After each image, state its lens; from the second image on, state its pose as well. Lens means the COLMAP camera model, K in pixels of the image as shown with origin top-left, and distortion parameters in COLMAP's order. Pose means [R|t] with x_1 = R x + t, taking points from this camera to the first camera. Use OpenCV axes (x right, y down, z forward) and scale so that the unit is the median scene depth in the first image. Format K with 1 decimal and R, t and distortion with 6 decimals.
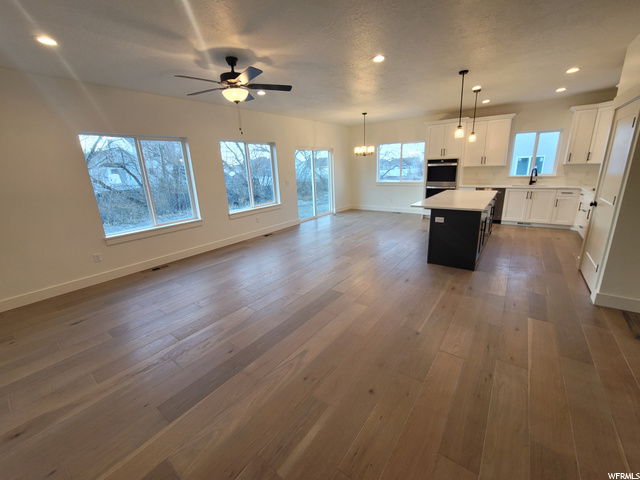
lens RADIAL K [[263.0, 0, 322.3], [0, 263.0, 240.0], [0, 0, 1]] dist [-0.008265, 0.002627]
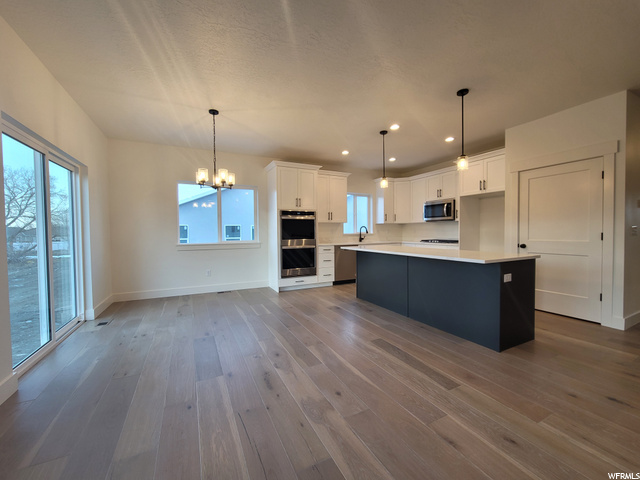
lens RADIAL K [[263.0, 0, 322.6], [0, 263.0, 238.8], [0, 0, 1]] dist [-0.008265, 0.002627]
pose [[0.443542, 0.011522, 0.896179, -0.209904], [0.235041, 0.963425, -0.128714, -0.117690], [-0.864885, 0.267729, 0.424612, 0.657810]]
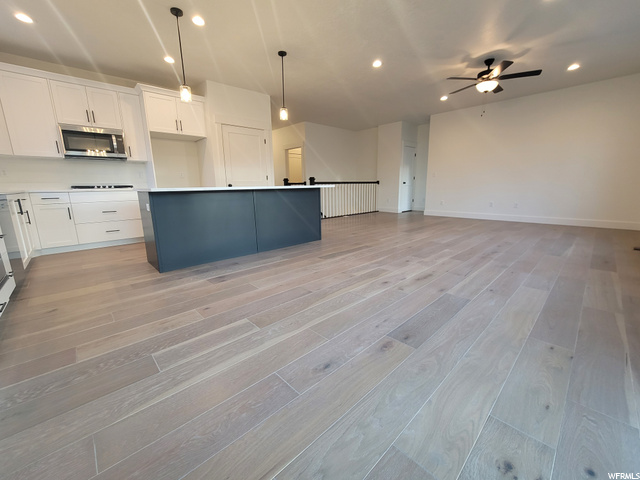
lens RADIAL K [[263.0, 0, 321.0], [0, 263.0, 238.9], [0, 0, 1]] dist [-0.008265, 0.002627]
pose [[-0.983417, 0.019294, 0.180331, 0.129876], [0.099608, 0.888391, 0.448152, -0.255355], [-0.151558, 0.458683, -0.875580, 1.243646]]
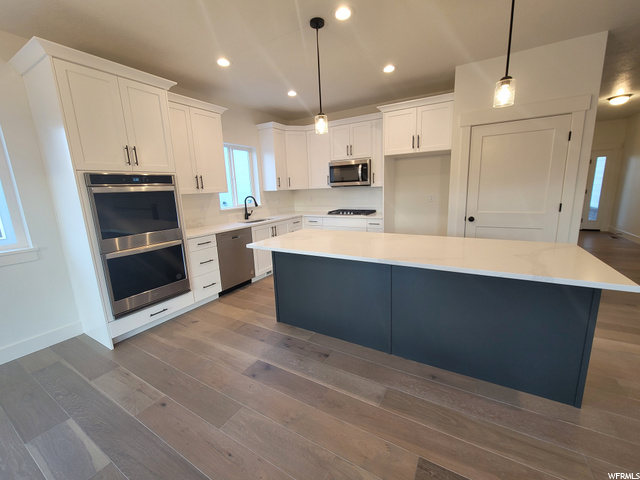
lens RADIAL K [[263.0, 0, 321.7], [0, 263.0, 238.5], [0, 0, 1]] dist [-0.008265, 0.002627]
pose [[-0.106958, -0.146936, 0.983346, 0.060358], [0.310248, 0.934705, 0.173414, -0.214928], [-0.944620, 0.323629, -0.054387, 0.834862]]
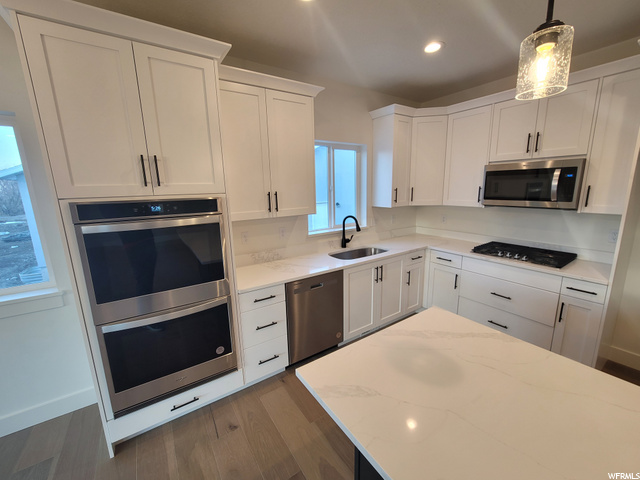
lens RADIAL K [[263.0, 0, 322.8], [0, 263.0, 239.2], [0, 0, 1]] dist [-0.008265, 0.002627]
pose [[0.327061, -0.155224, 0.932168, 0.298745], [0.265678, 0.961736, 0.066931, -0.261385], [-0.906888, 0.225765, 0.355786, 0.824015]]
